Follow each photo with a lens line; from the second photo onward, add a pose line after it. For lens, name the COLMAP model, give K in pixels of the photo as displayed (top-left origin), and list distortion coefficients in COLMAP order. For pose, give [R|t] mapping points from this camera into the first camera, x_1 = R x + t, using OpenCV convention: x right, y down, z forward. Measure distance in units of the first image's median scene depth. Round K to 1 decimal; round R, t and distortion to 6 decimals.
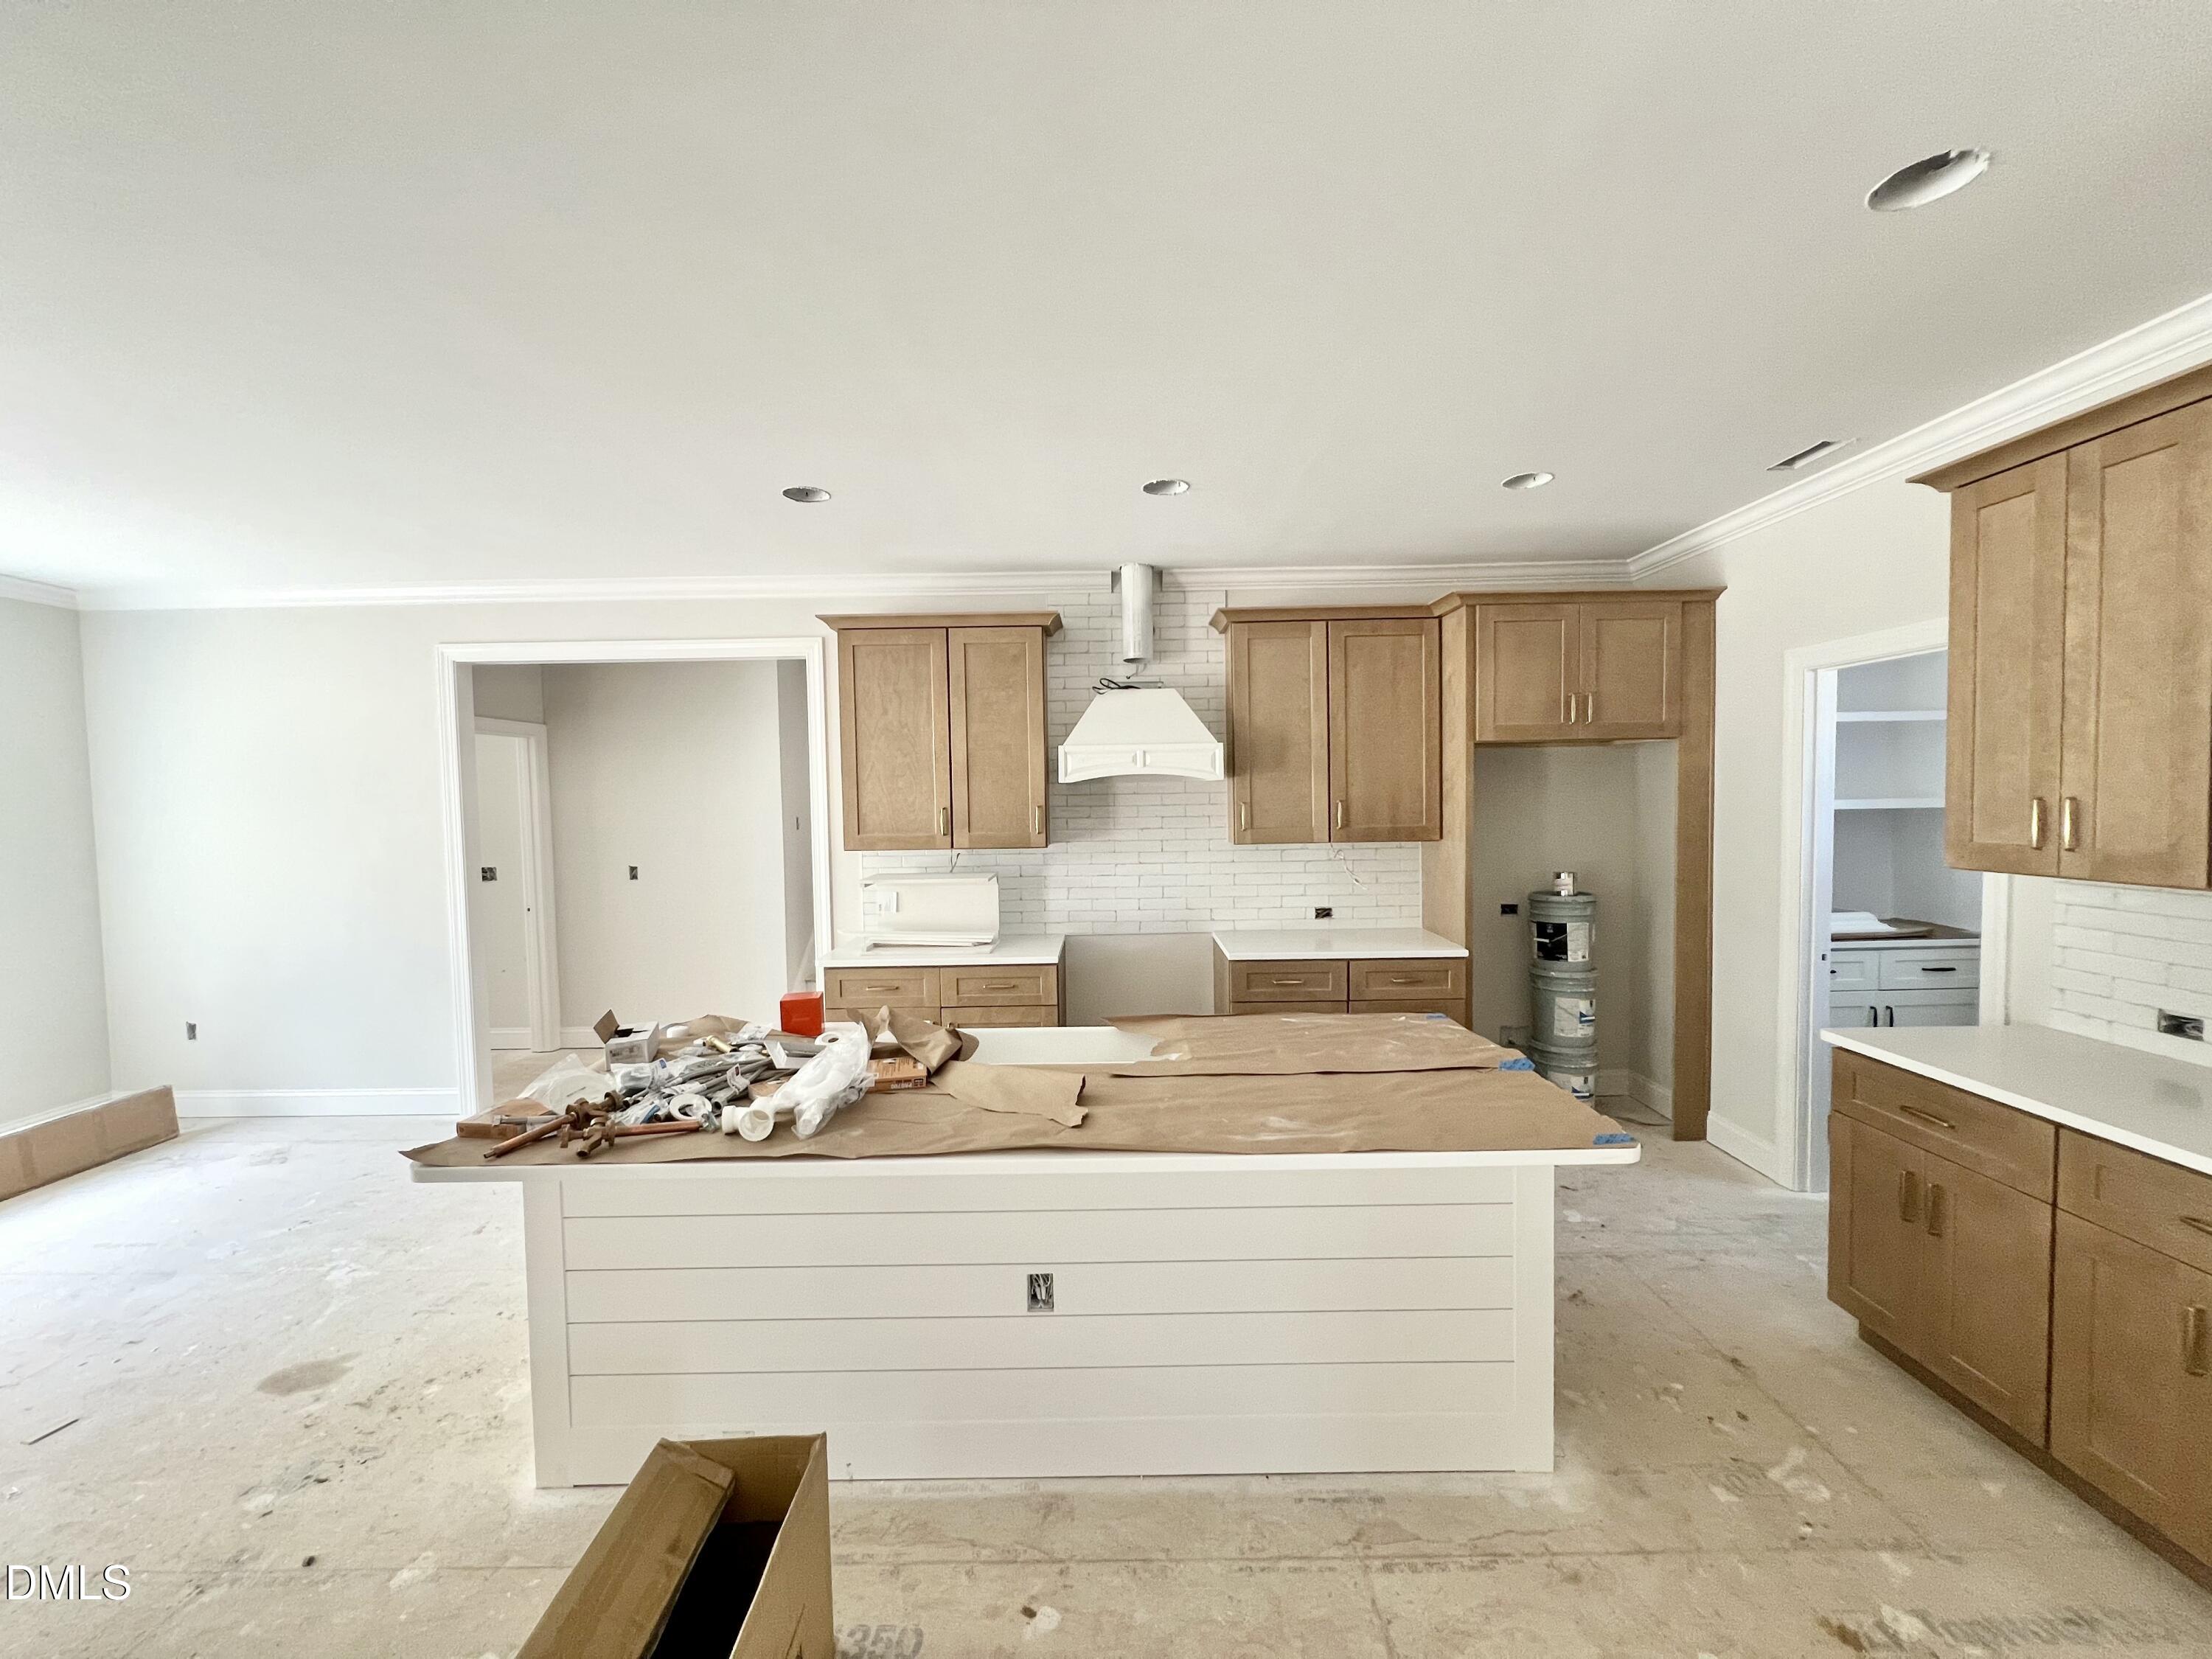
lens RADIAL K [[881.6, 0, 1112.0], [0, 881.6, 831.2], [0, 0, 1]] dist [-0.001205, -0.000336]
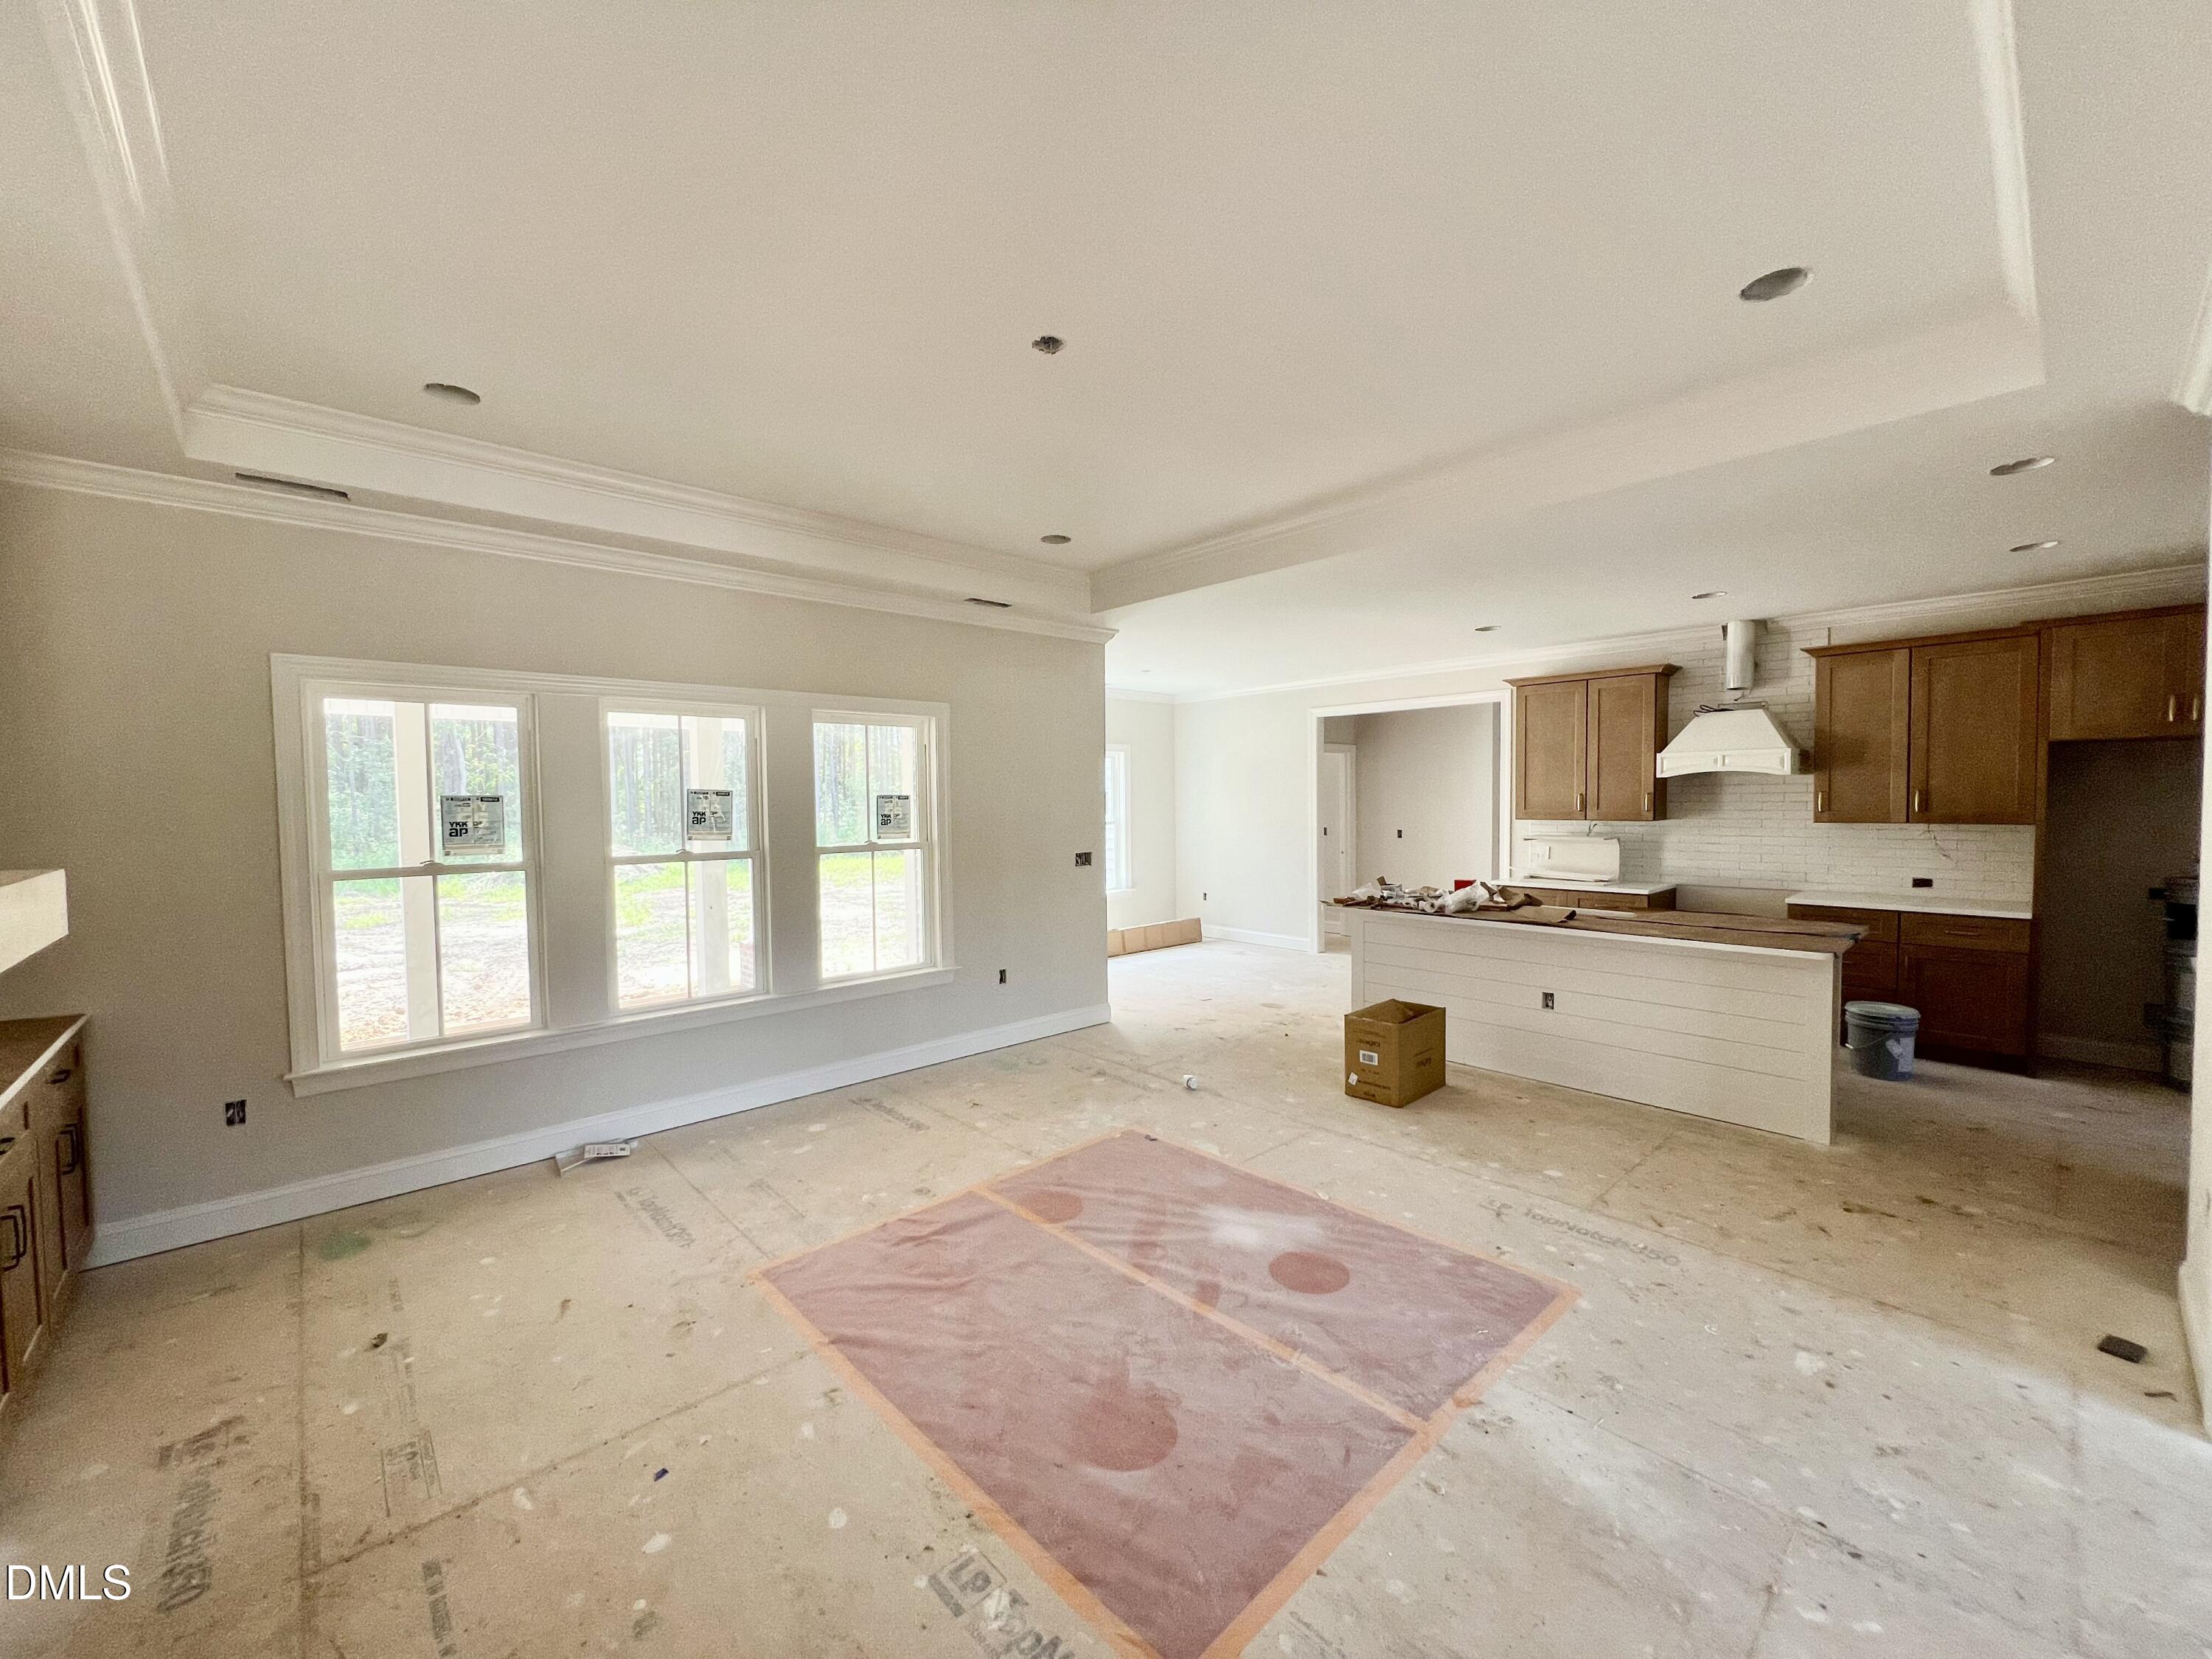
lens RADIAL K [[881.6, 0, 1091.5], [0, 881.6, 838.7], [0, 0, 1]] dist [-0.001205, -0.000336]
pose [[0.662587, 0.044341, -0.747671, 0.412088], [-0.032692, 0.999007, 0.030275, 0.035075], [0.748271, 0.004383, 0.663379, -0.704569]]
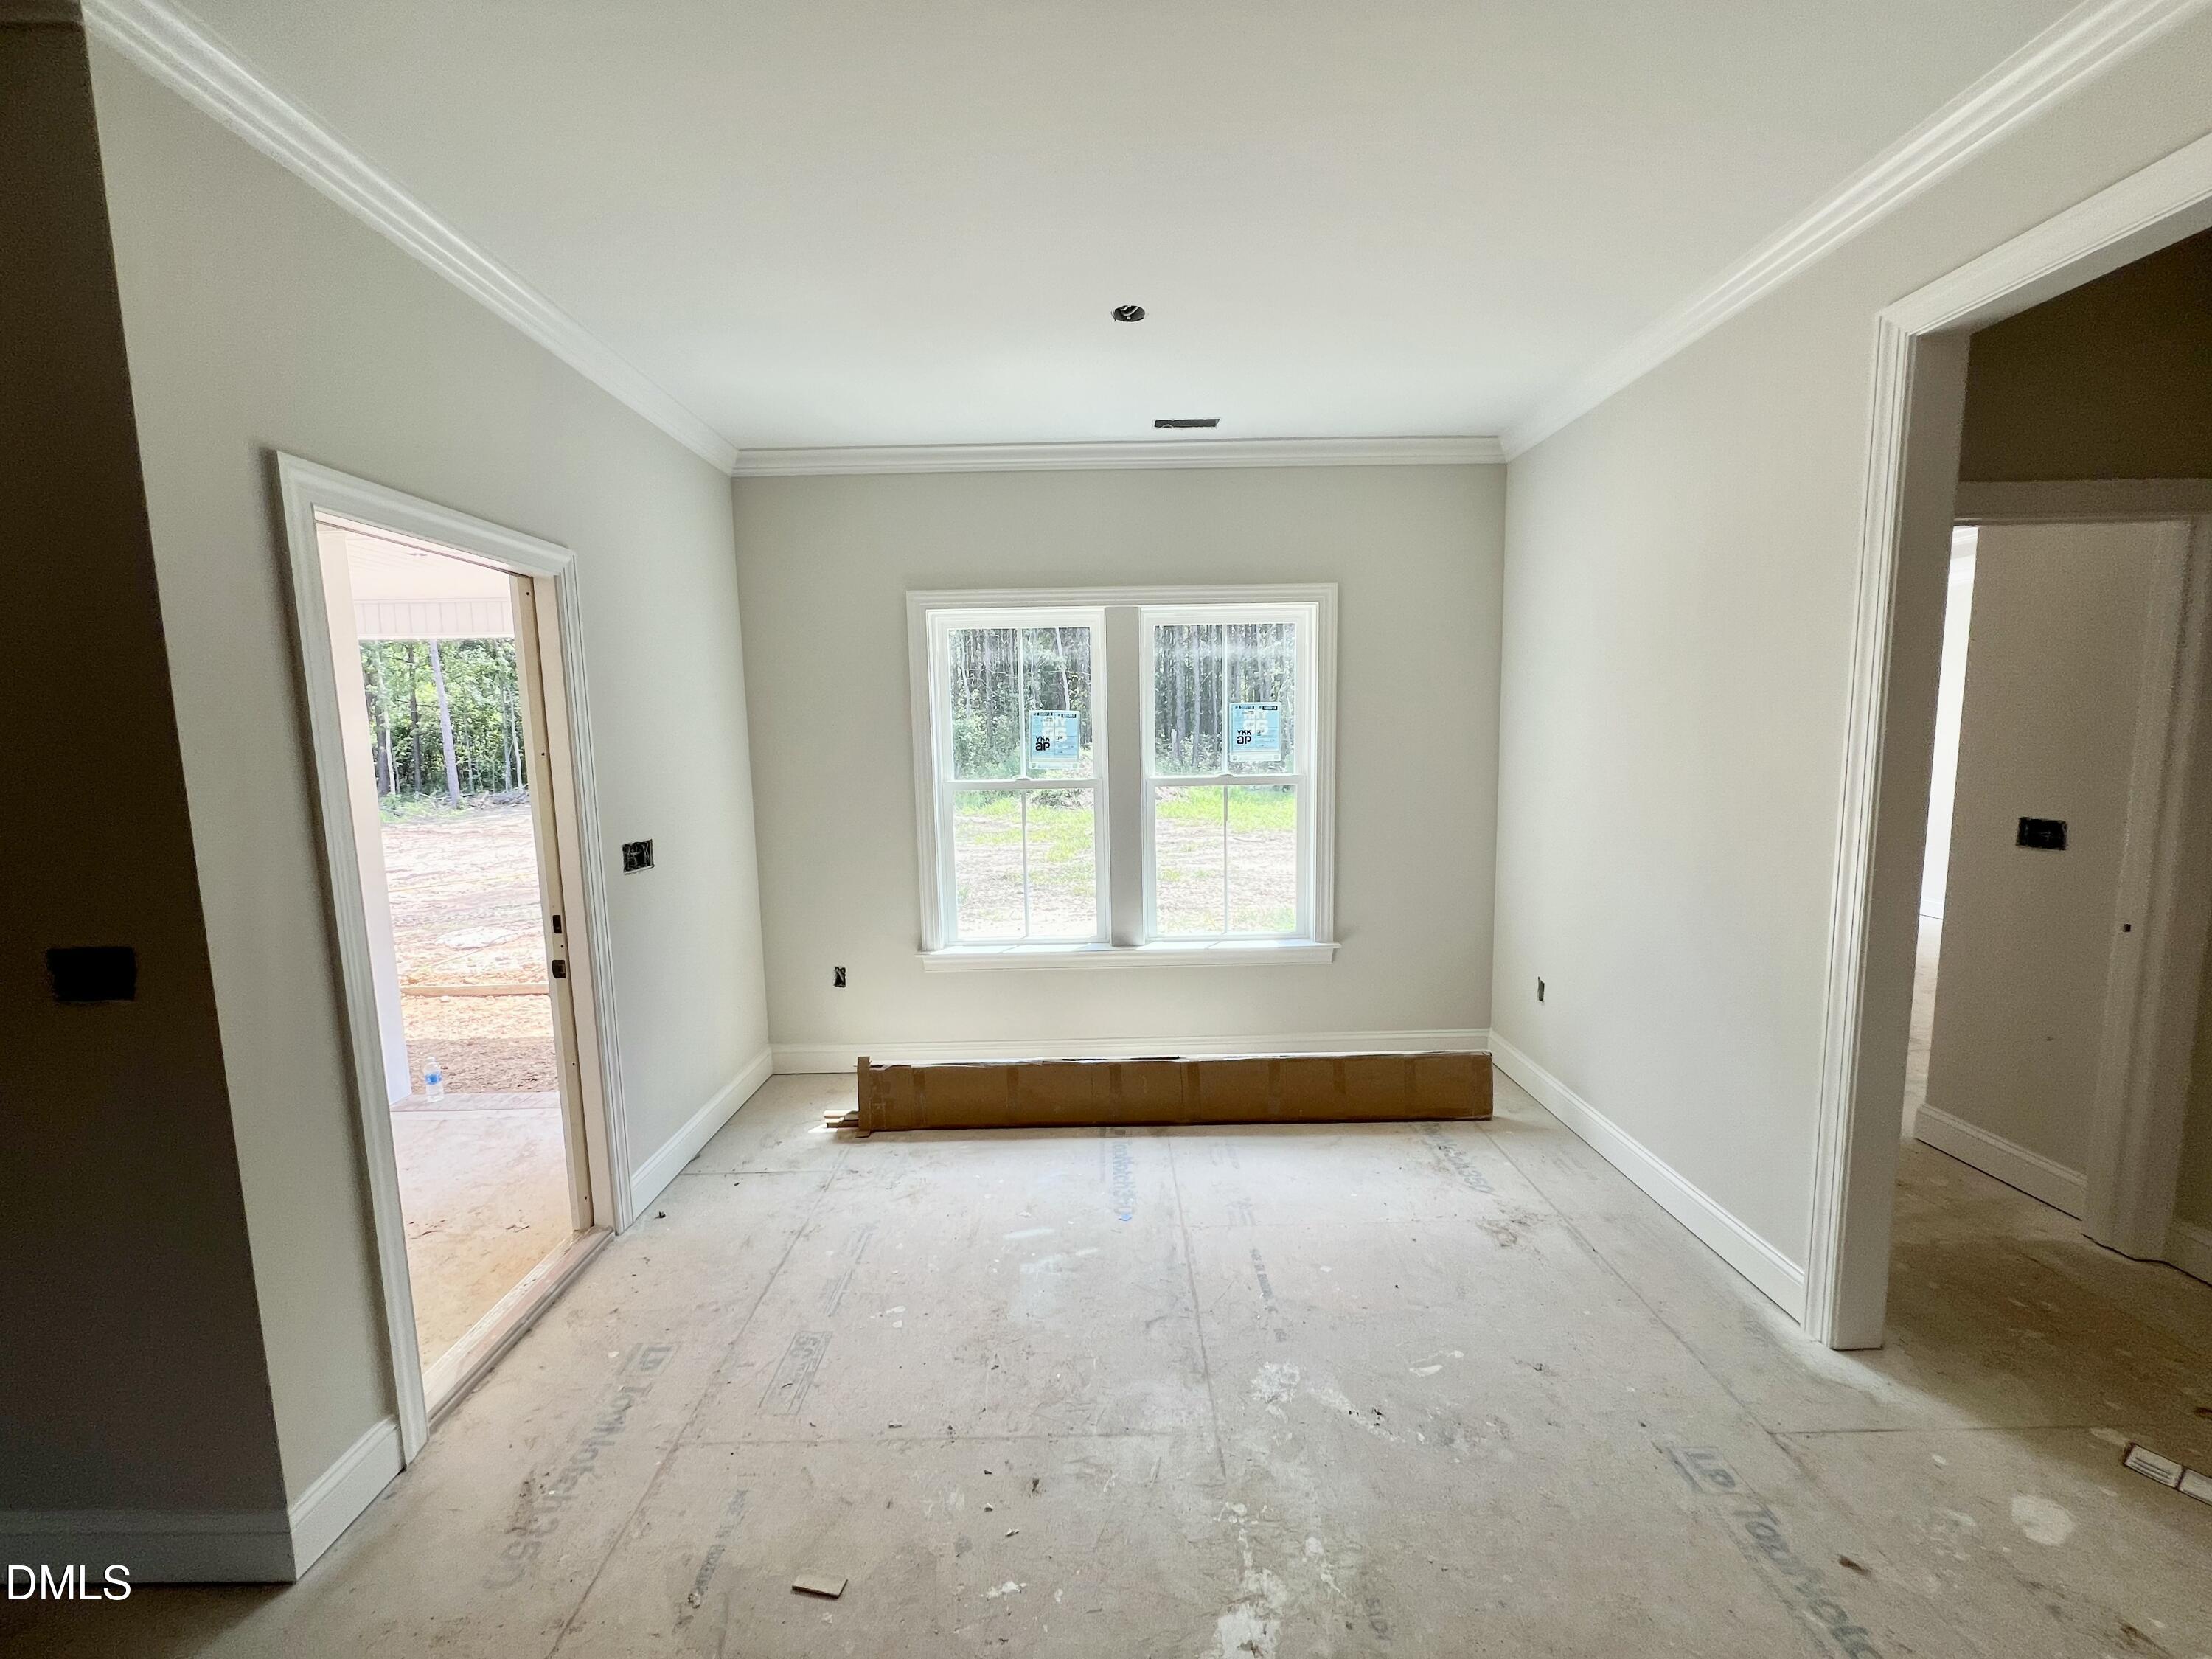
lens RADIAL K [[881.6, 0, 1103.9], [0, 881.6, 825.8], [0, 0, 1]] dist [-0.001205, -0.000336]
pose [[0.001658, 0.129175, -0.991620, -0.326756], [-0.021046, 0.991407, 0.129112, -0.008439], [0.999777, 0.020655, 0.004362, 0.672298]]
